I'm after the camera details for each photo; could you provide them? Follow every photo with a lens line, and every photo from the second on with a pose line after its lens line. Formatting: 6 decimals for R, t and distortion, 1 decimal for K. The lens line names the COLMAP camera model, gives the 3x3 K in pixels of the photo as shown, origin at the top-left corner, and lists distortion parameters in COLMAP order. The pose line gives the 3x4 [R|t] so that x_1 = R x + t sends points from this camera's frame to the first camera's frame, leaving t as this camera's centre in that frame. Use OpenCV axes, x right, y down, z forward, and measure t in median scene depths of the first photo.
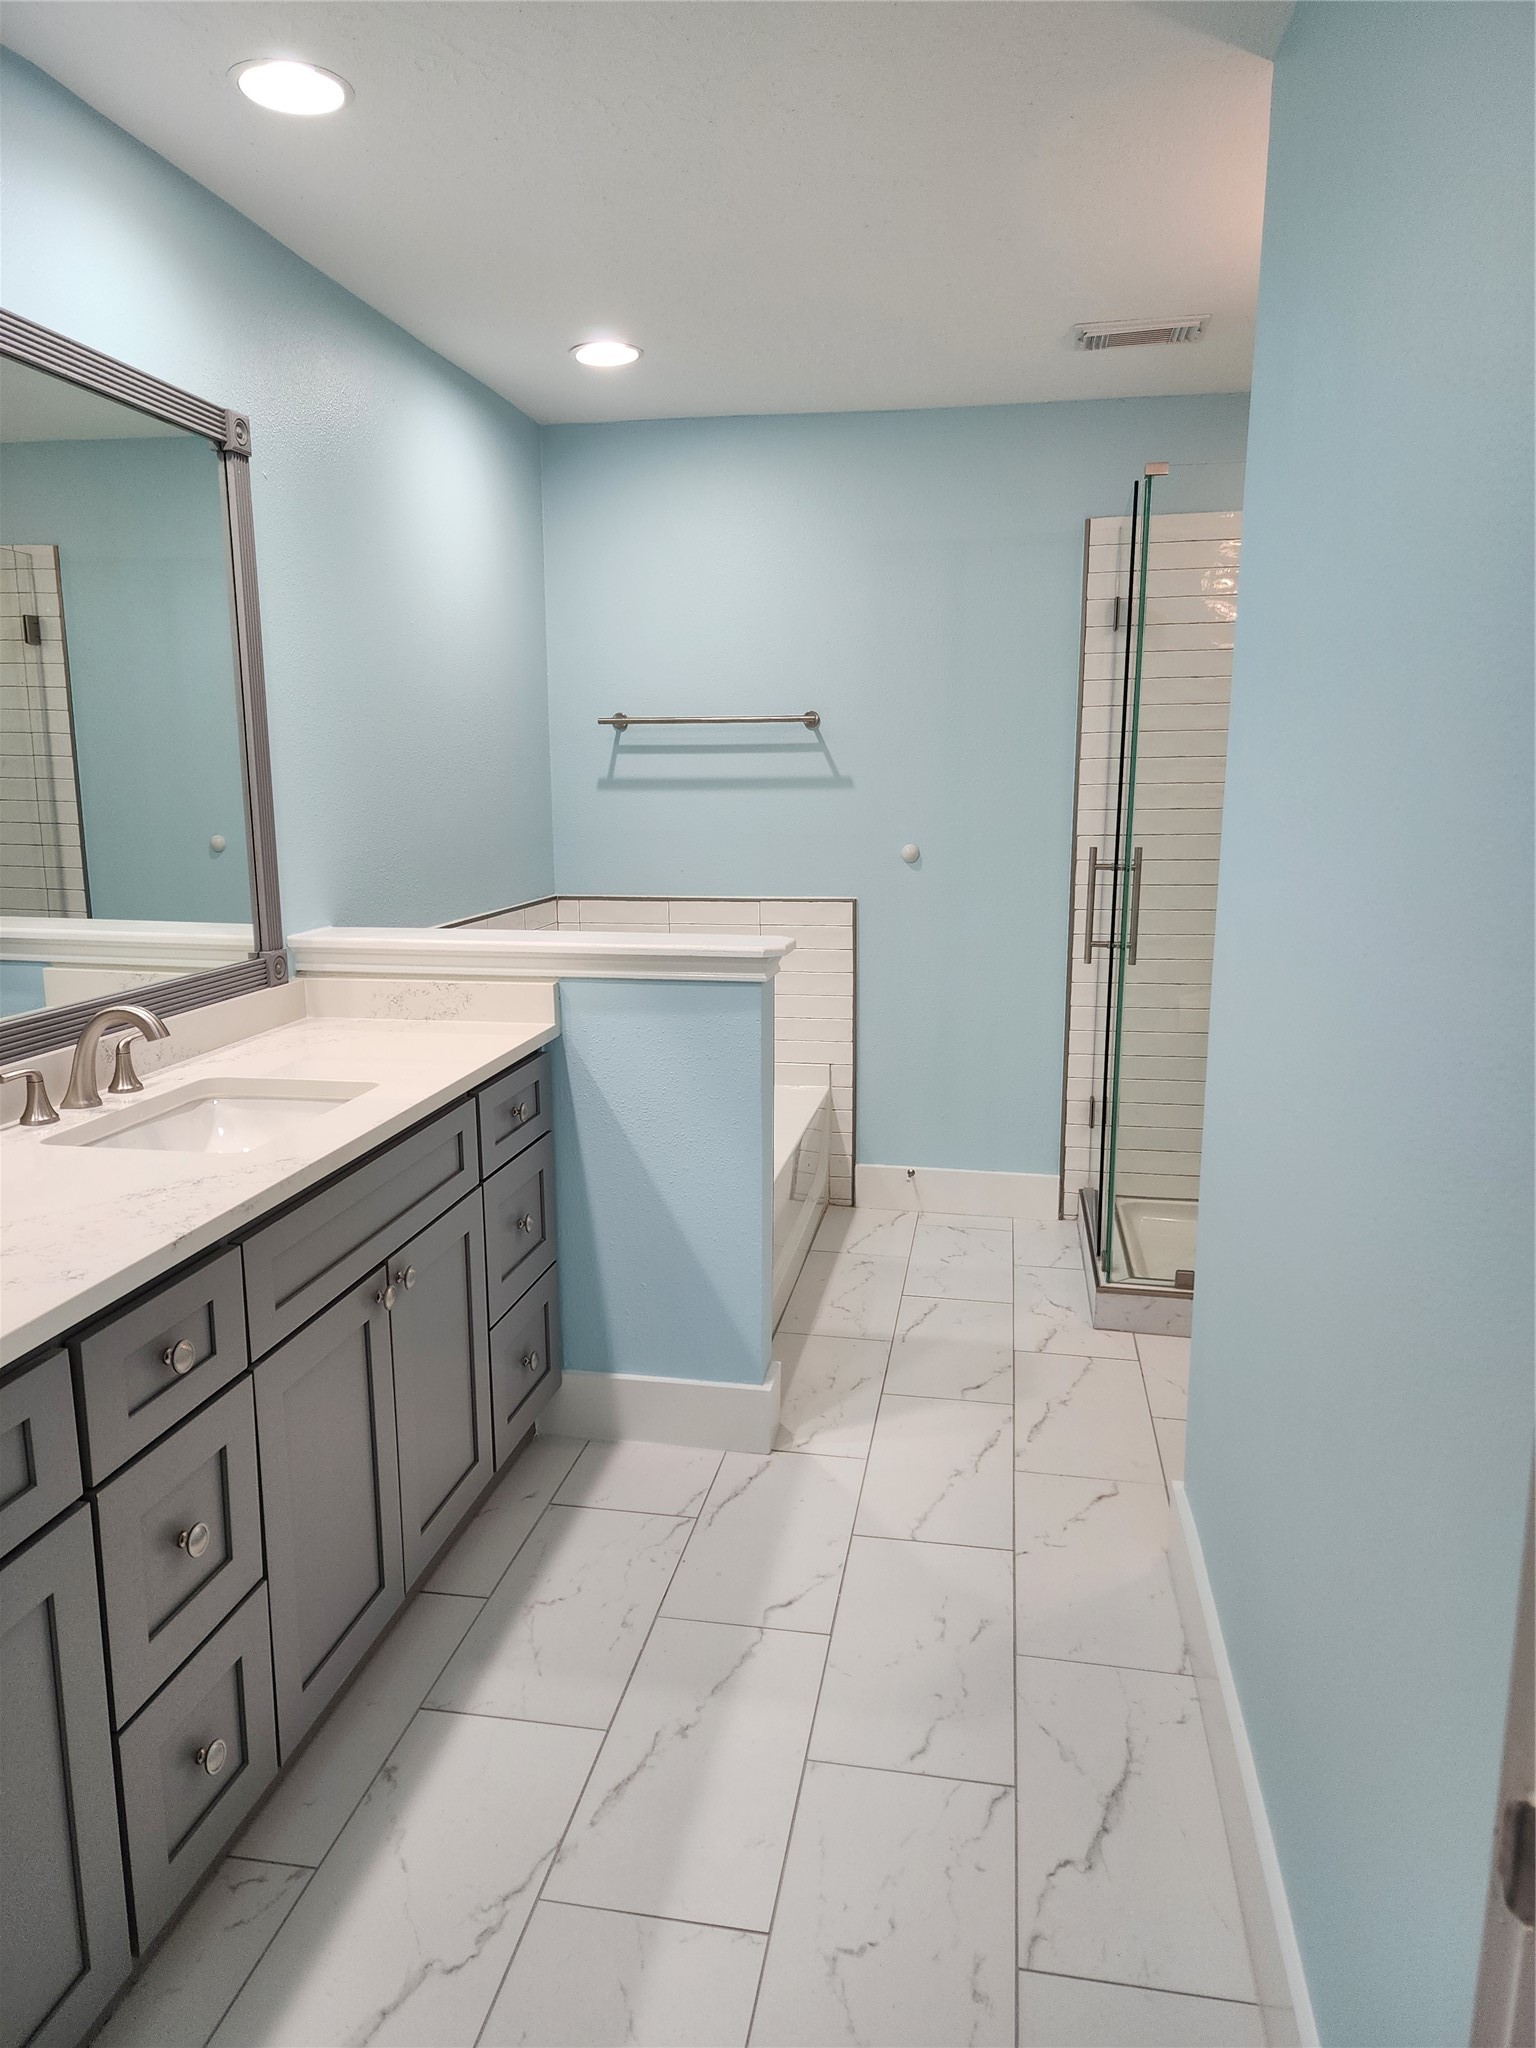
lens RADIAL K [[1367.7, 0, 763.6], [0, 1367.7, 1004.7], [0, 0, 1]] dist [0.087581, -0.073029]
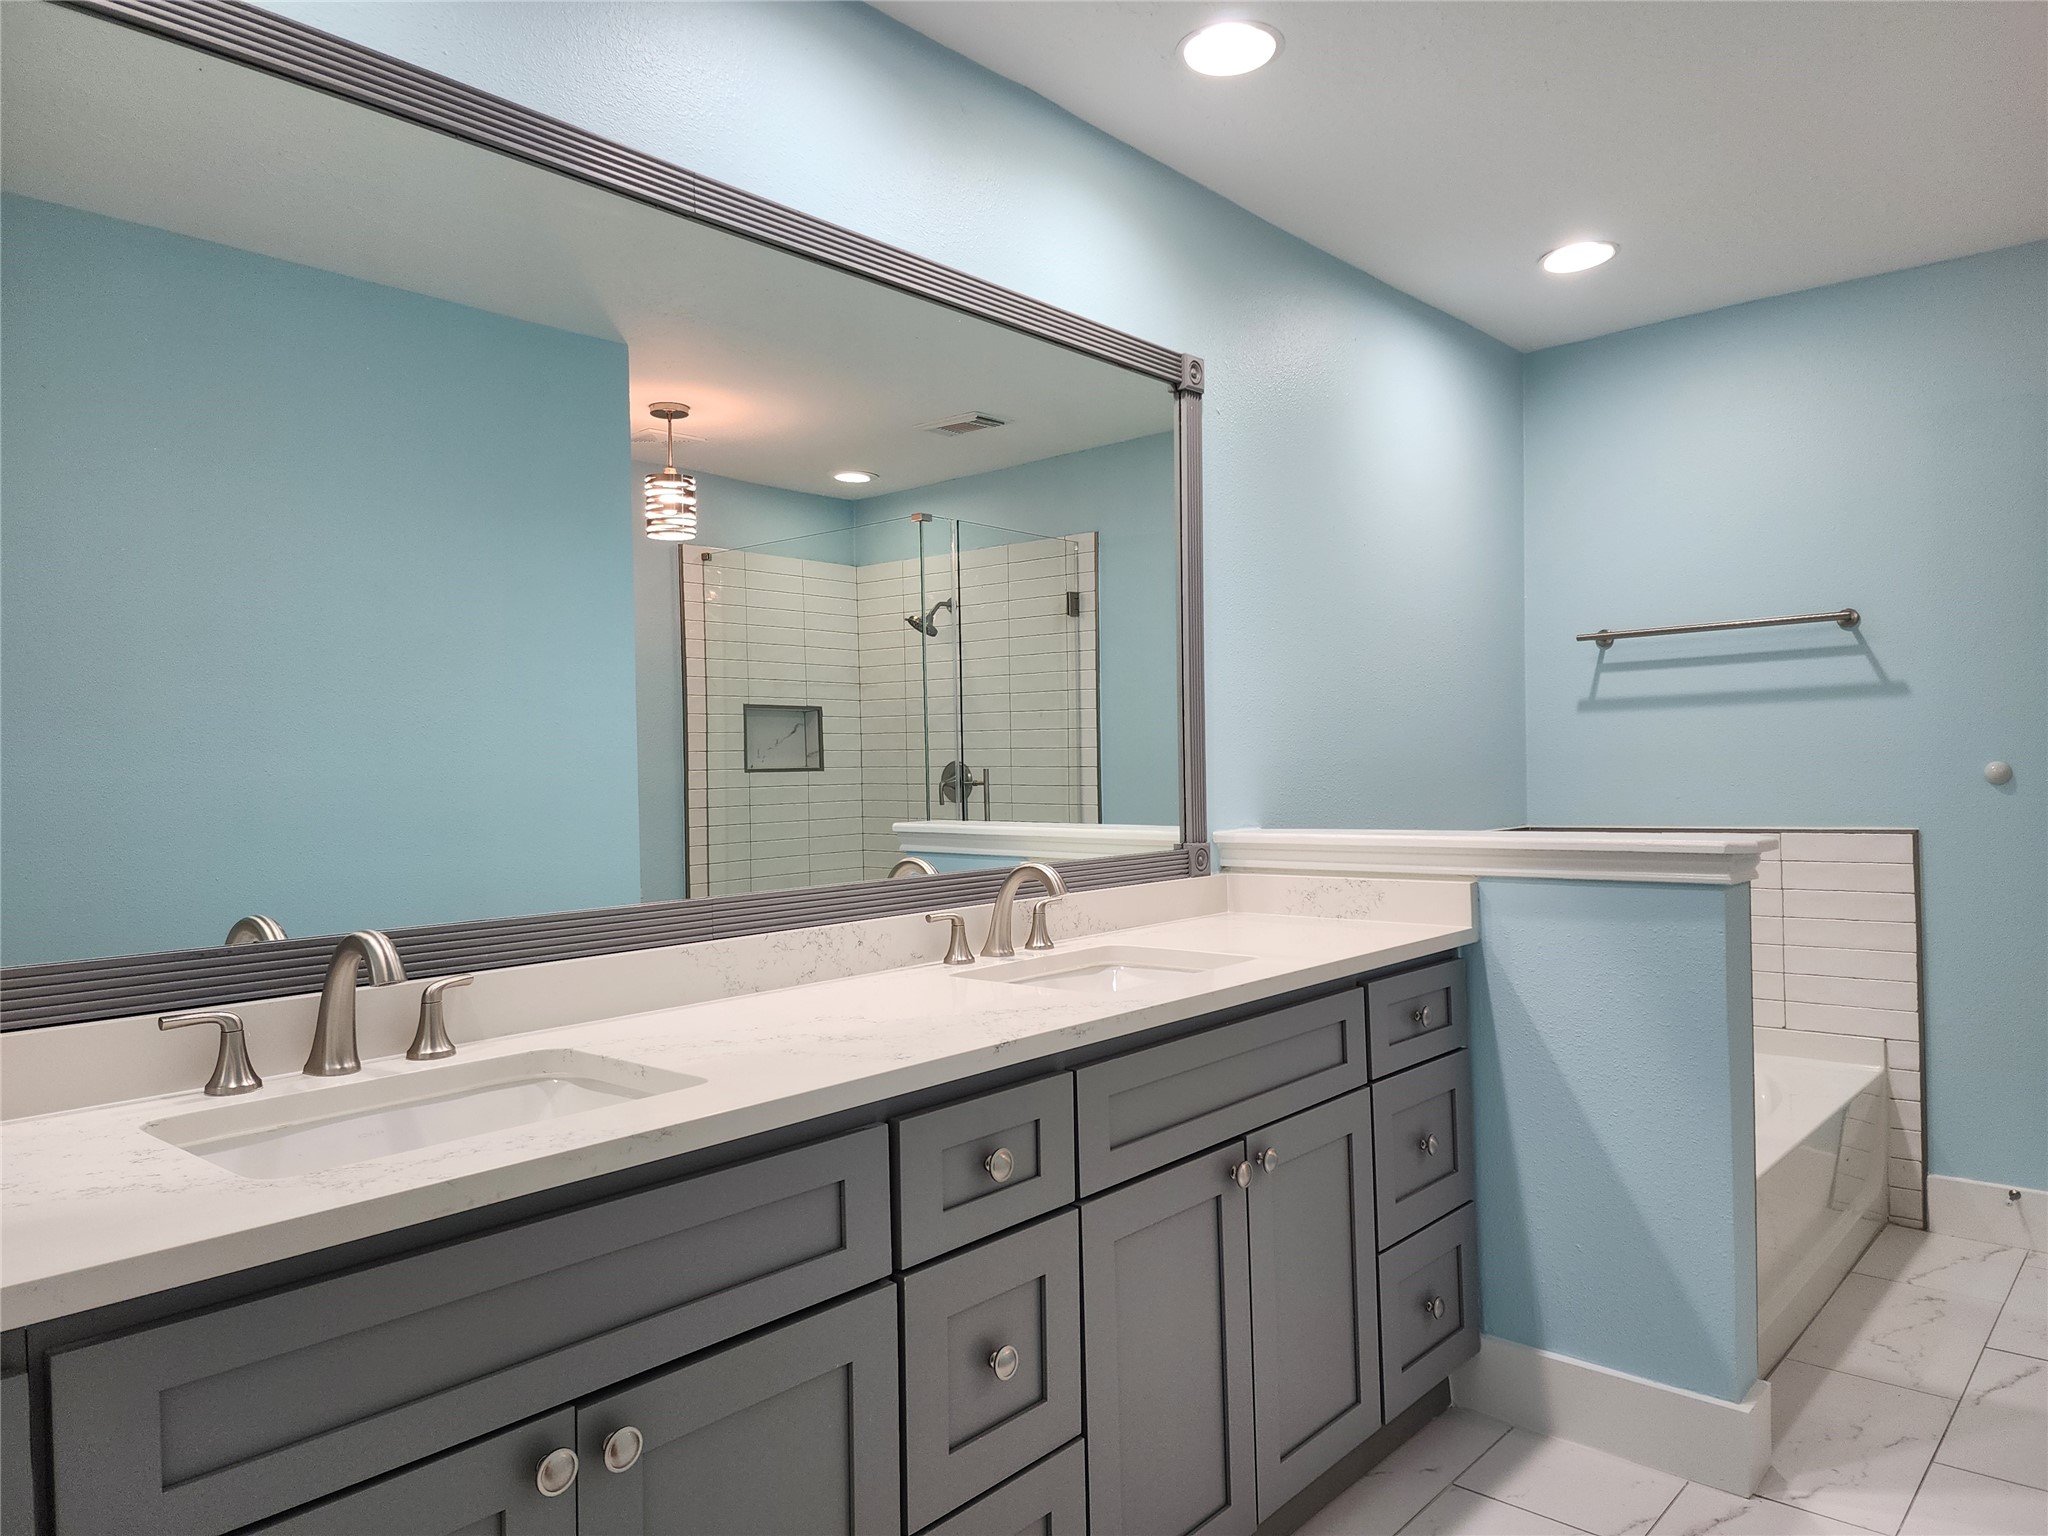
lens RADIAL K [[1367.7, 0, 1040.2], [0, 1367.7, 756.6], [0, 0, 1]] dist [0.087581, -0.073029]
pose [[0.859079, -0.016281, -0.511585, 0.070843], [-0.070275, 0.986277, -0.149397, 0.058902], [0.506997, 0.164296, 0.846145, 0.061028]]
